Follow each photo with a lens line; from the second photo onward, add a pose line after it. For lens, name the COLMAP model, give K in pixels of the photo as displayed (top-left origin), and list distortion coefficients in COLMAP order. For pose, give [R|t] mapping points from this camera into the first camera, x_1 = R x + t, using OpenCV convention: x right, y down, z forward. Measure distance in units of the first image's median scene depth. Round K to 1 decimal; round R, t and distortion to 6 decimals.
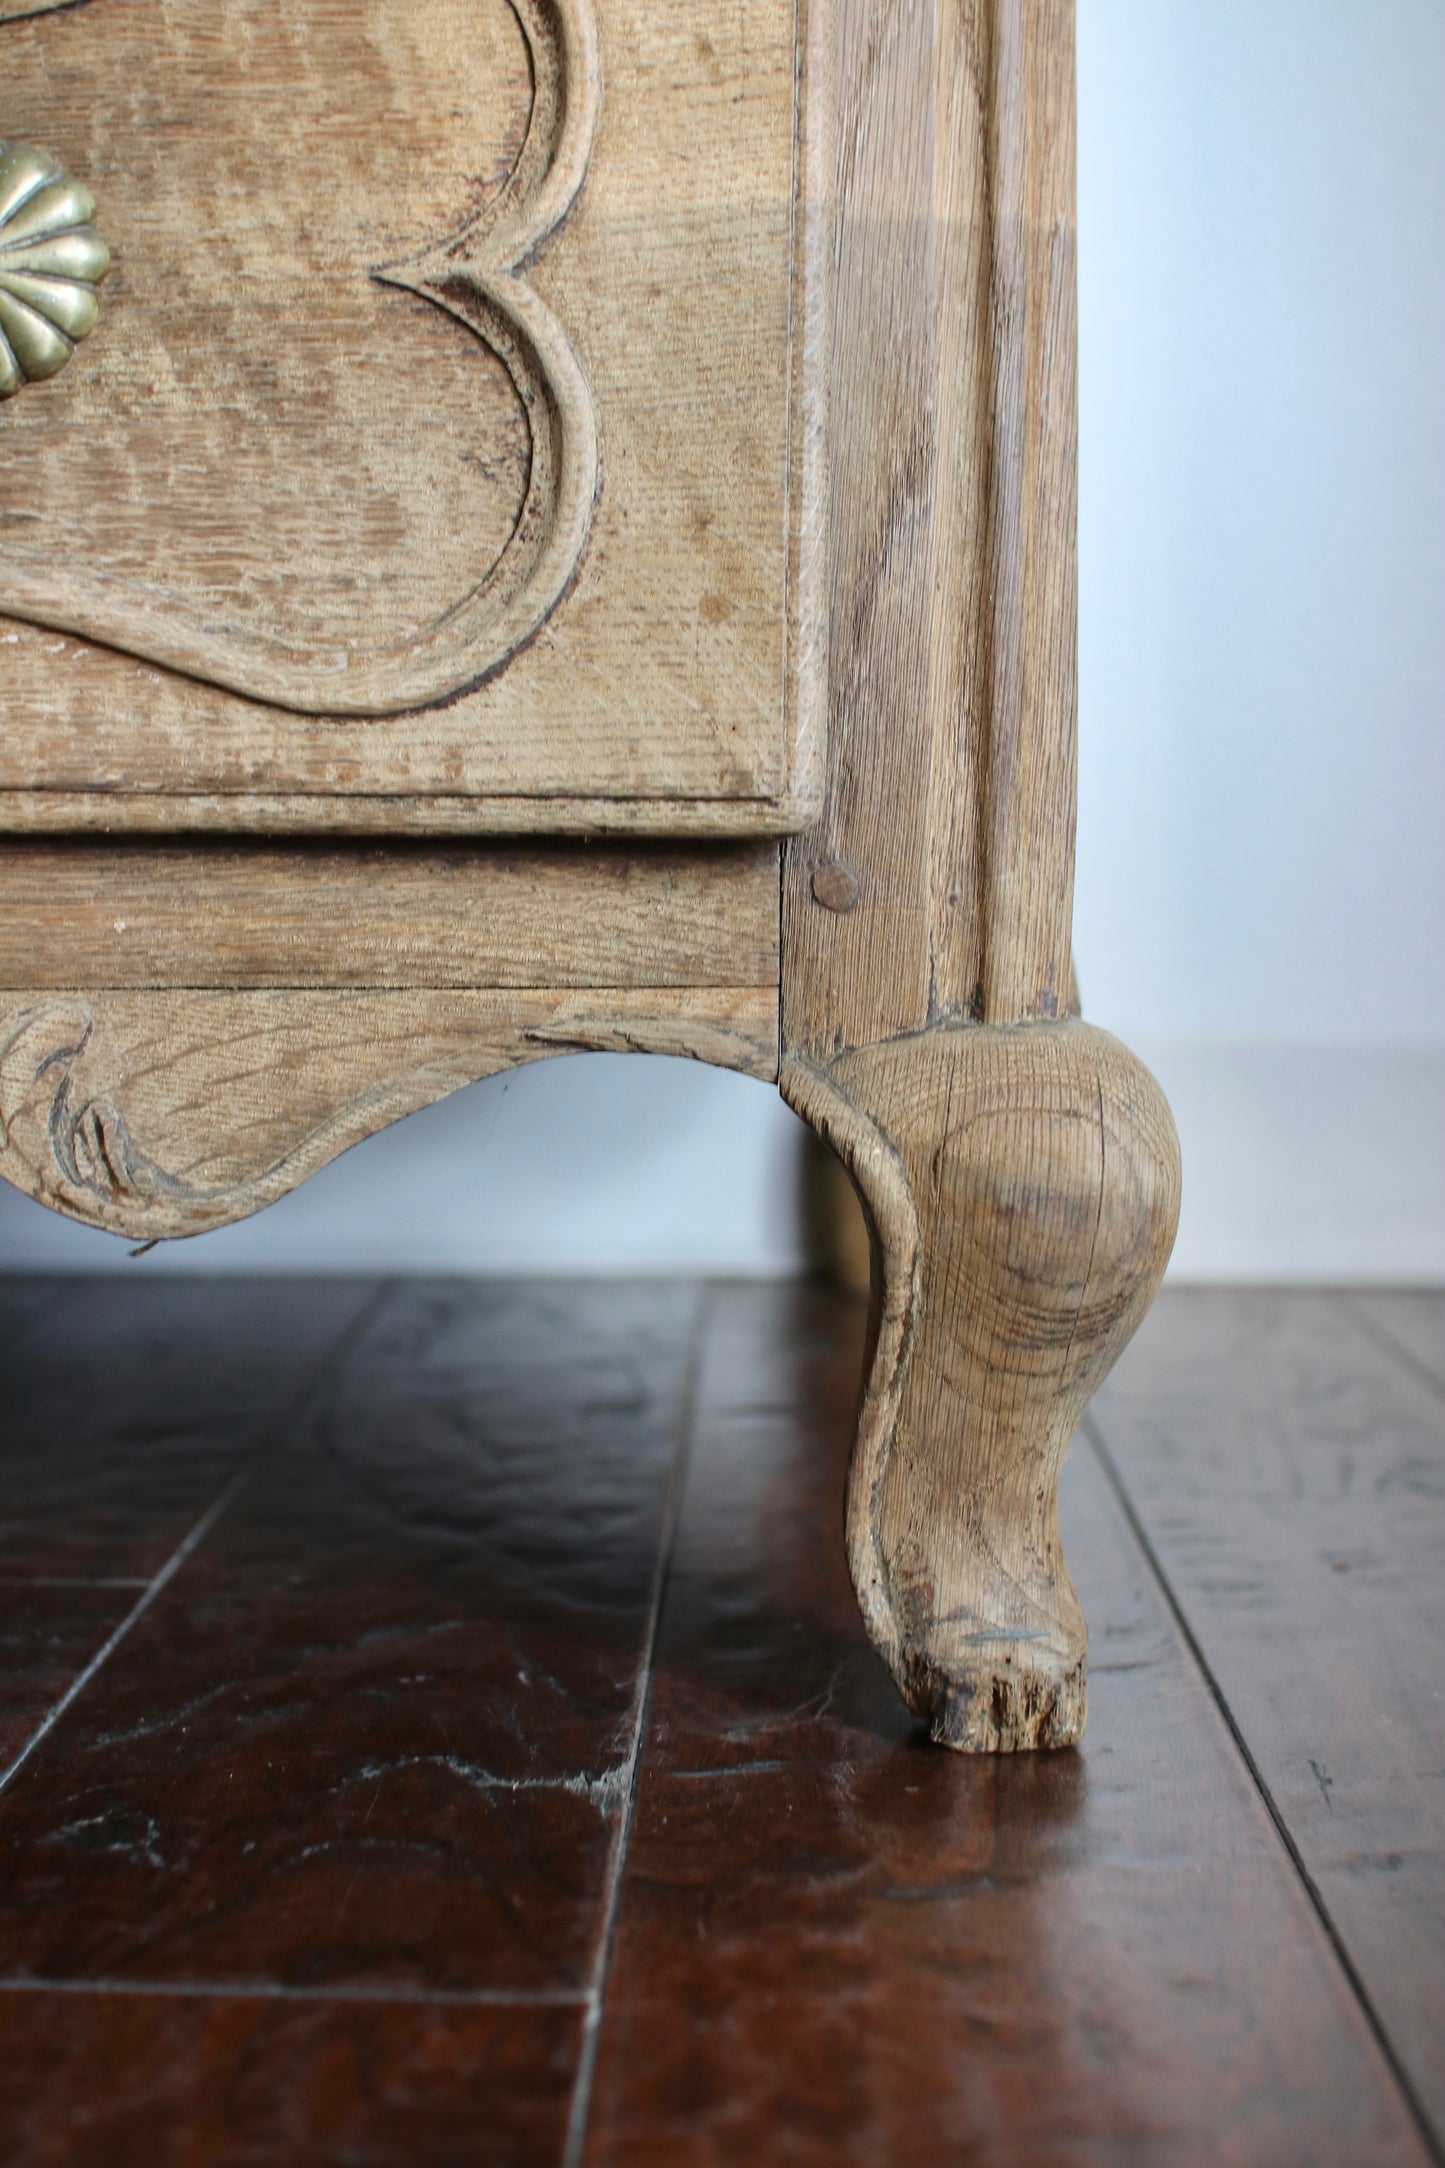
lens RADIAL K [[3027.8, 0, 722.5], [0, 3027.8, 1084.0], [0, 0, 1]] dist [-0.189040, 0.291236]
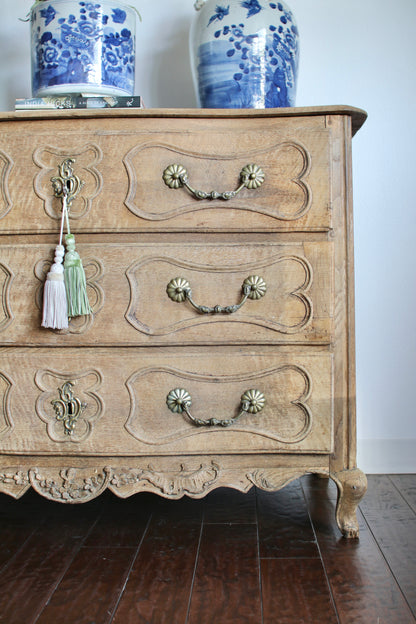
lens RADIAL K [[871.5, 0, 208.0], [0, 871.5, 312.0], [0, 0, 1]] dist [-0.189040, 0.291236]
pose [[0.999515, -0.018404, -0.025133, -0.327251], [0.017062, 0.998471, -0.052588, -0.430621], [0.026062, 0.052133, 0.998300, -2.112871]]
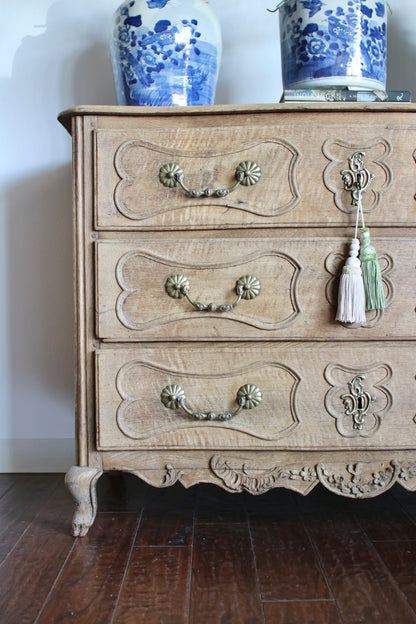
lens RADIAL K [[871.5, 0, 208.0], [0, 871.5, 312.0], [0, 0, 1]] dist [-0.189040, 0.291236]
pose [[0.999675, -0.020096, 0.015710, -1.474258], [0.020812, 0.998687, -0.046799, -0.447386], [-0.014749, 0.047111, 0.998781, -2.101632]]
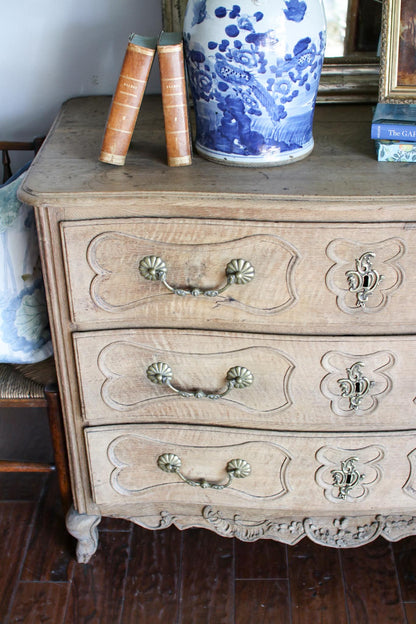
lens RADIAL K [[871.5, 0, 208.0], [0, 871.5, 312.0], [0, 0, 1]] dist [-0.189040, 0.291236]
pose [[0.999402, -0.032250, -0.012445, -1.344872], [0.034434, 0.897131, 0.440421, -2.152844], [-0.003039, -0.440586, 0.897705, -1.545403]]
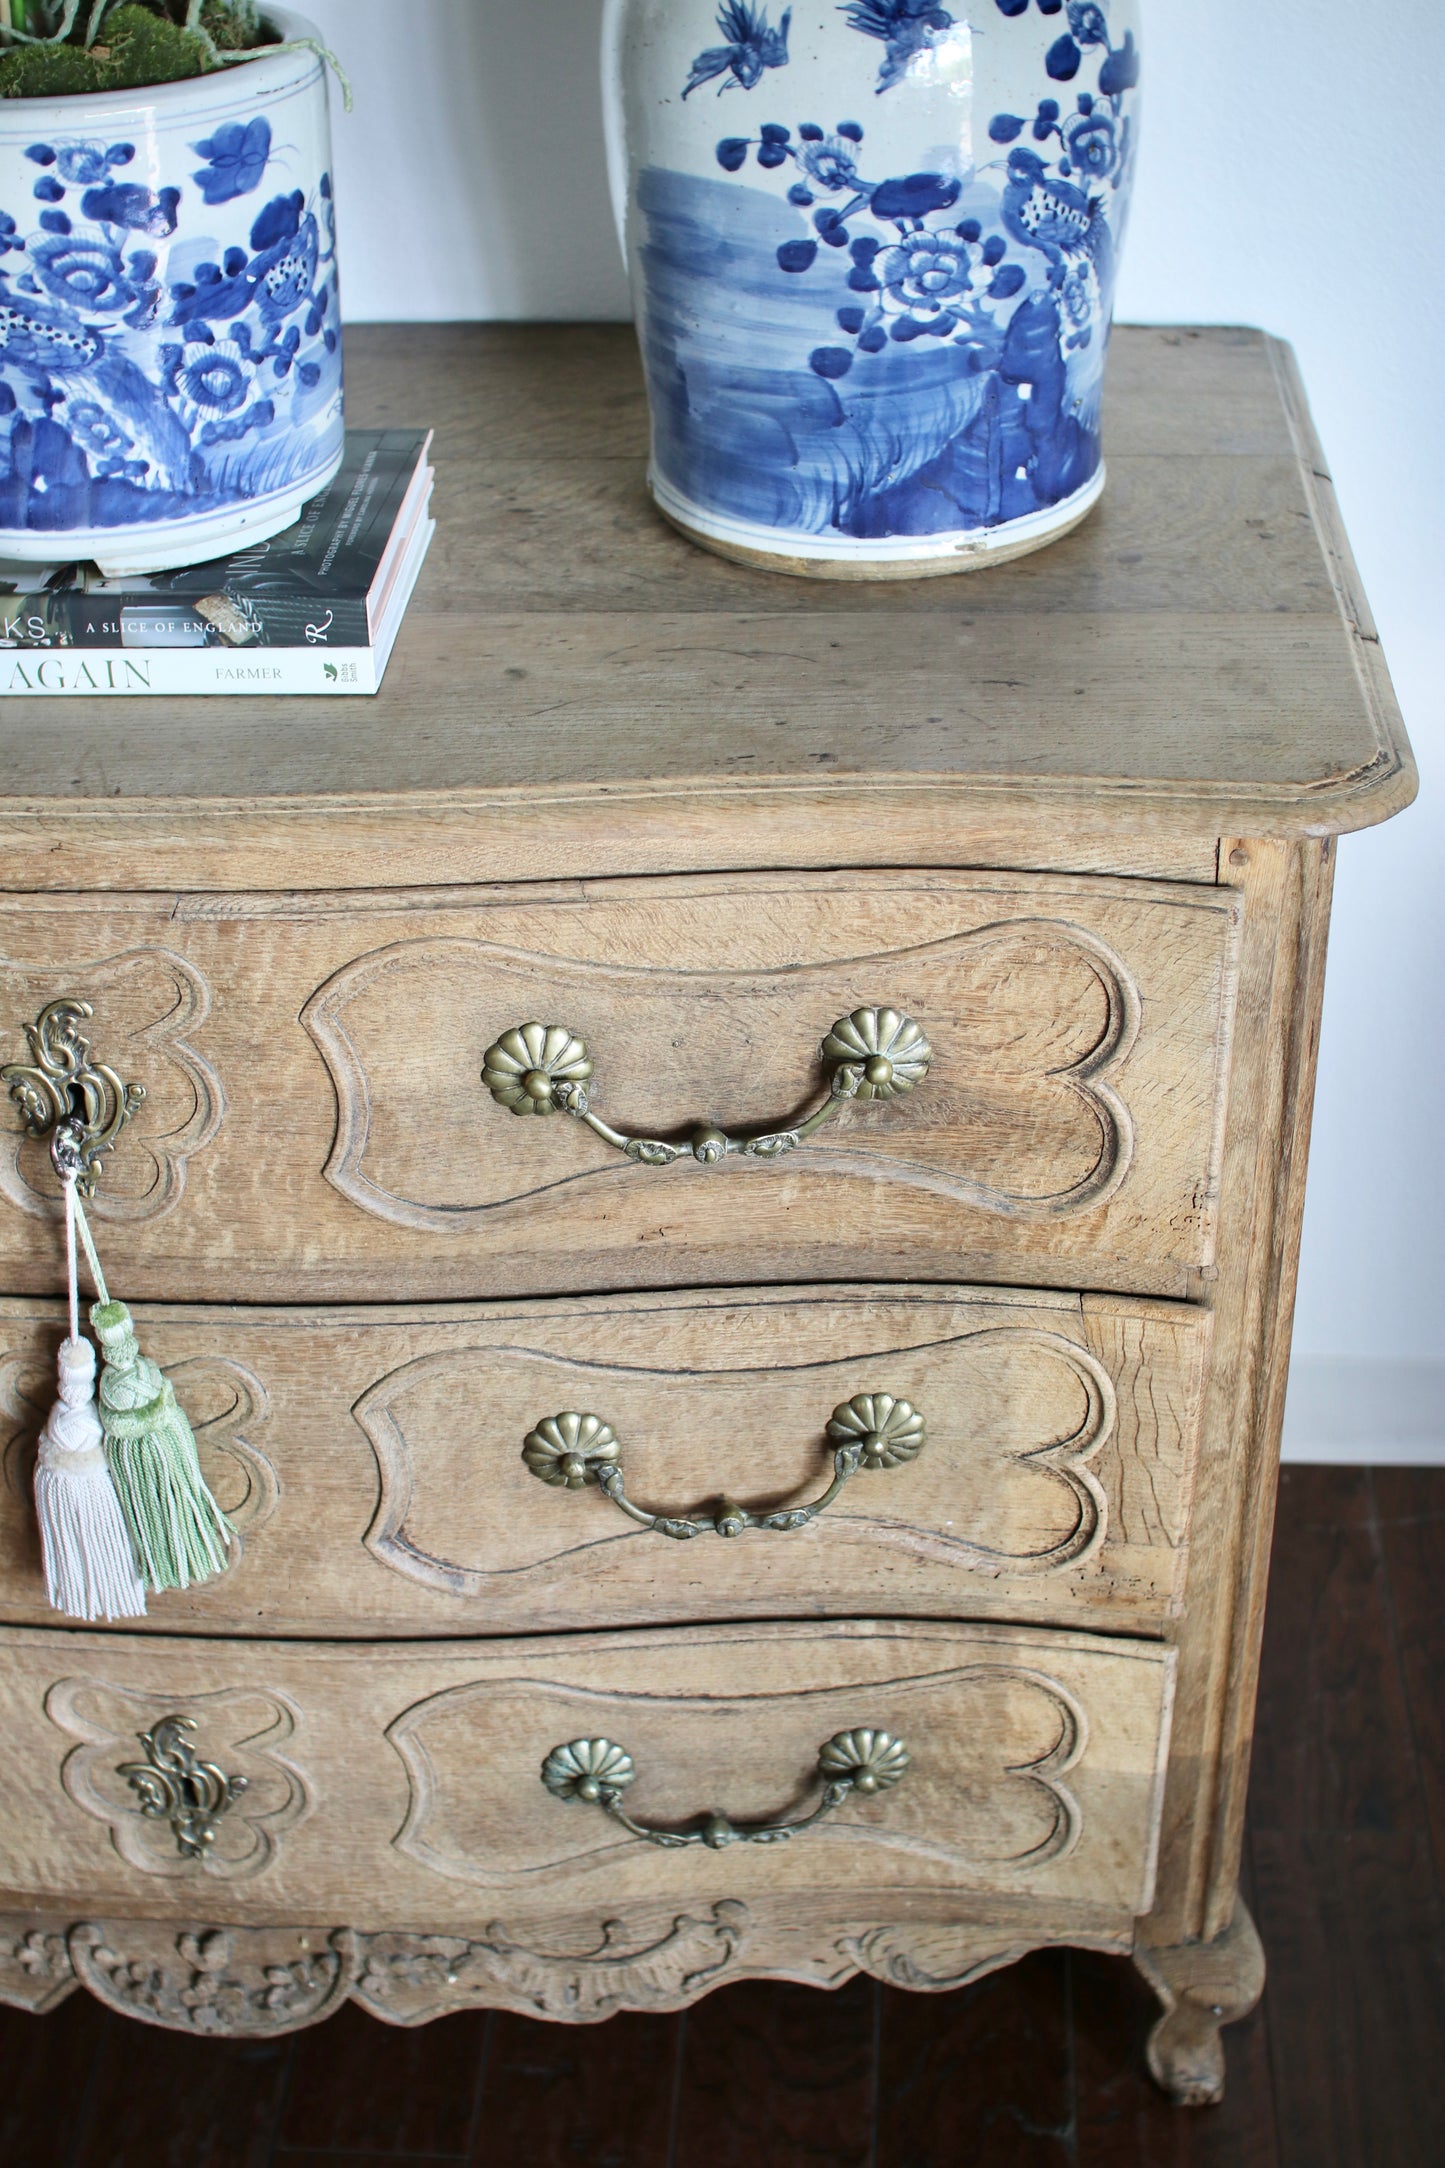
lens RADIAL K [[3027.8, 0, 722.5], [0, 3027.8, 1084.0], [0, 0, 1]] dist [-0.189040, 0.291236]
pose [[0.998398, 0.001752, -0.056552, -0.224586], [0.025423, 0.879045, 0.476060, -2.210963], [0.050546, -0.476735, 0.877592, -1.220615]]
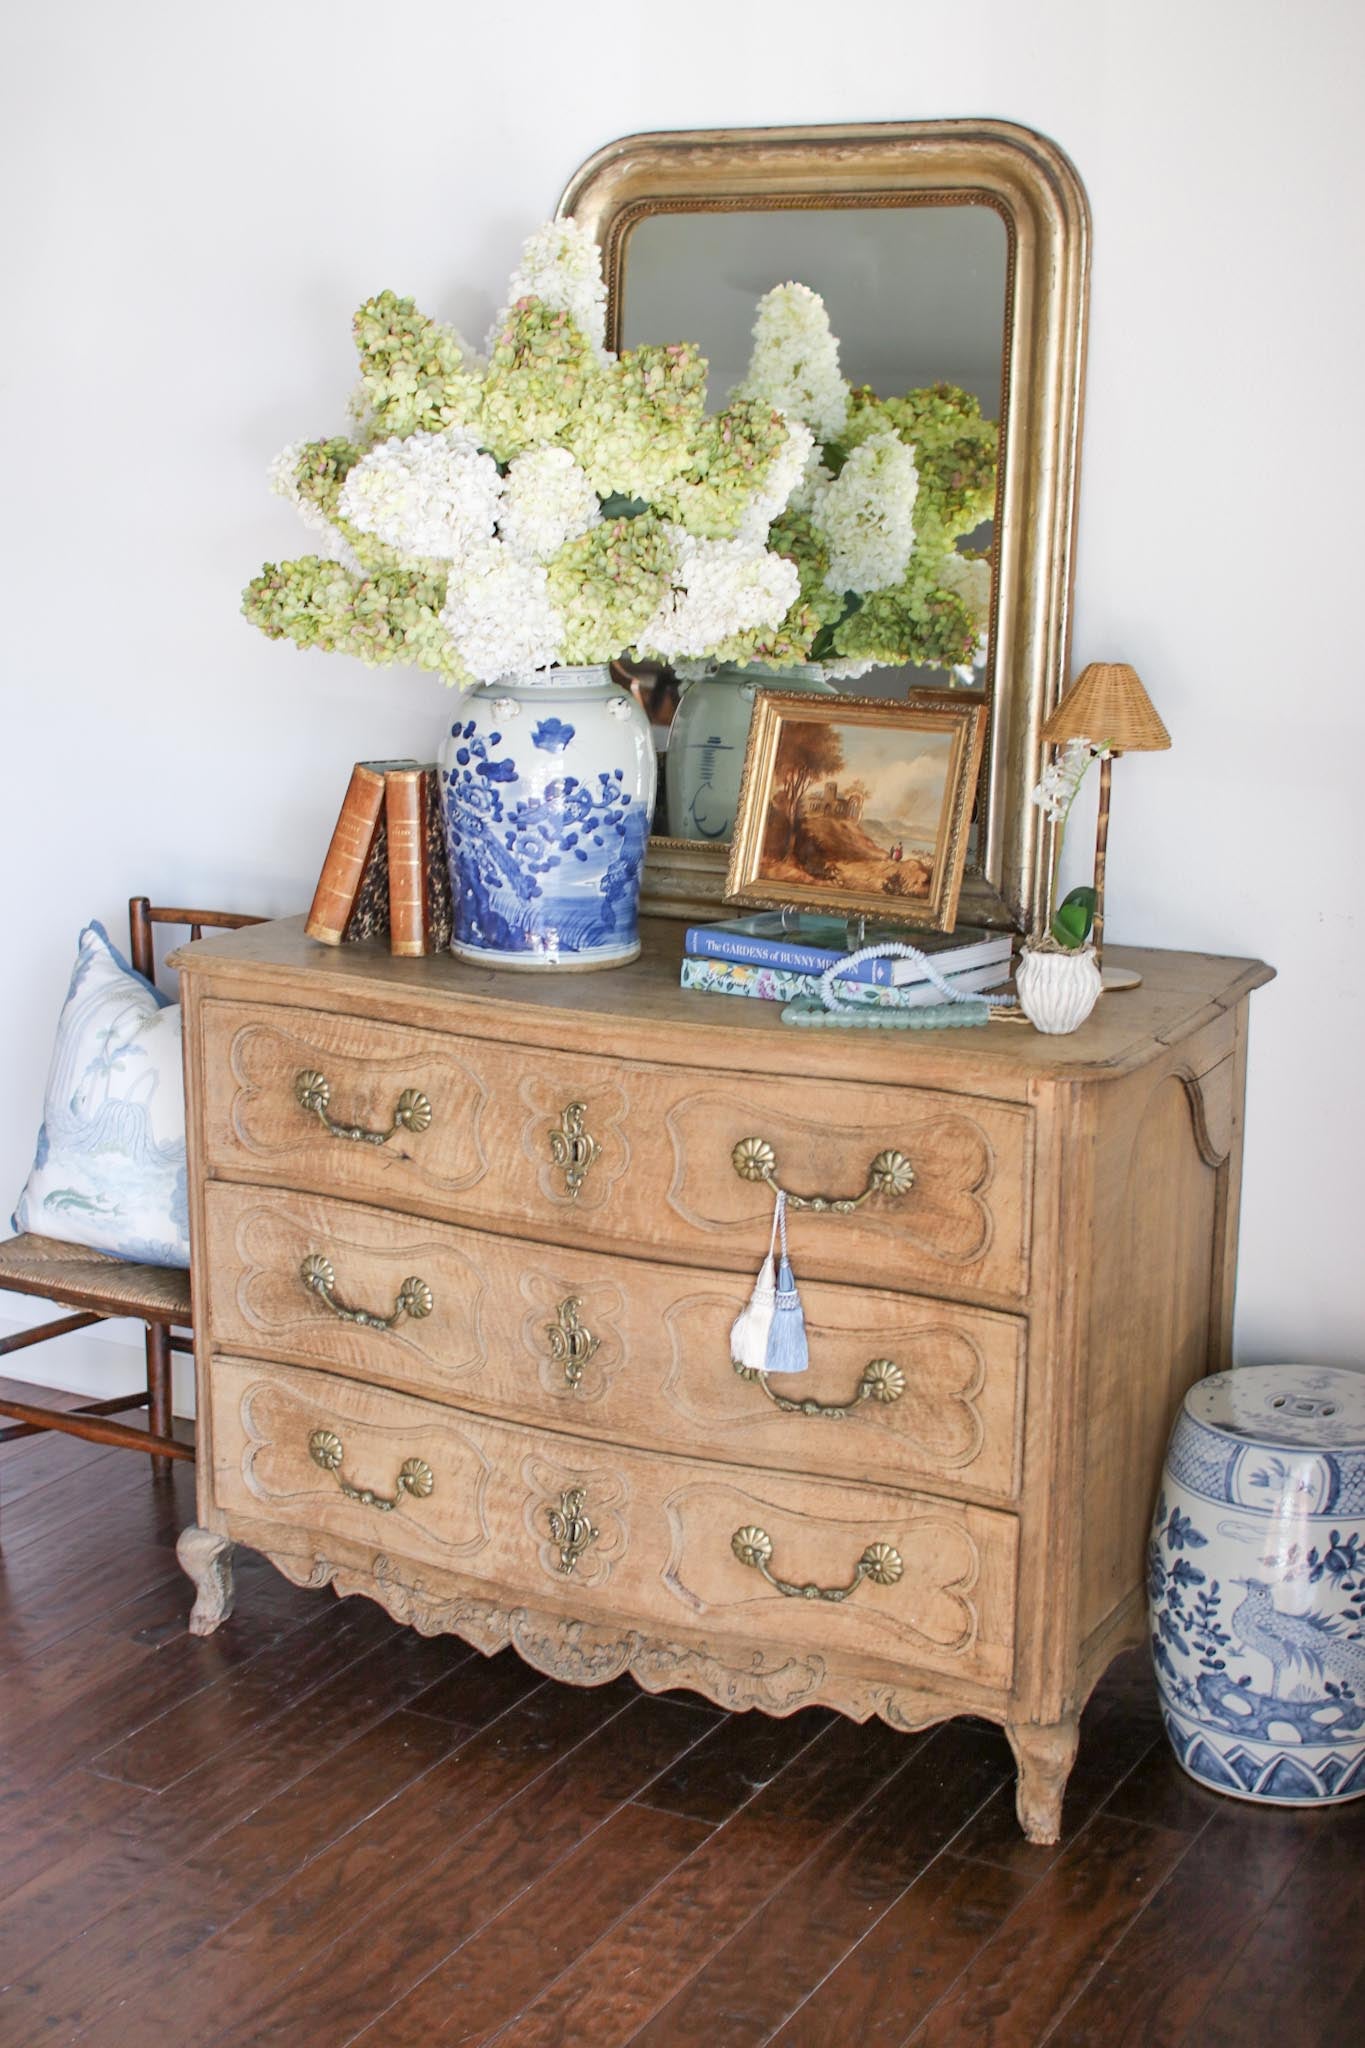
lens RADIAL K [[2981.0, 0, 603.3], [0, 2981.0, 1029.0], [0, 0, 1]] dist [-0.205817, 0.102610]
pose [[0.881274, 0.096923, -0.462560, 1.818651], [-0.026712, 0.987395, 0.156003, -2.183680], [0.471850, -0.125126, 0.872755, -4.108743]]
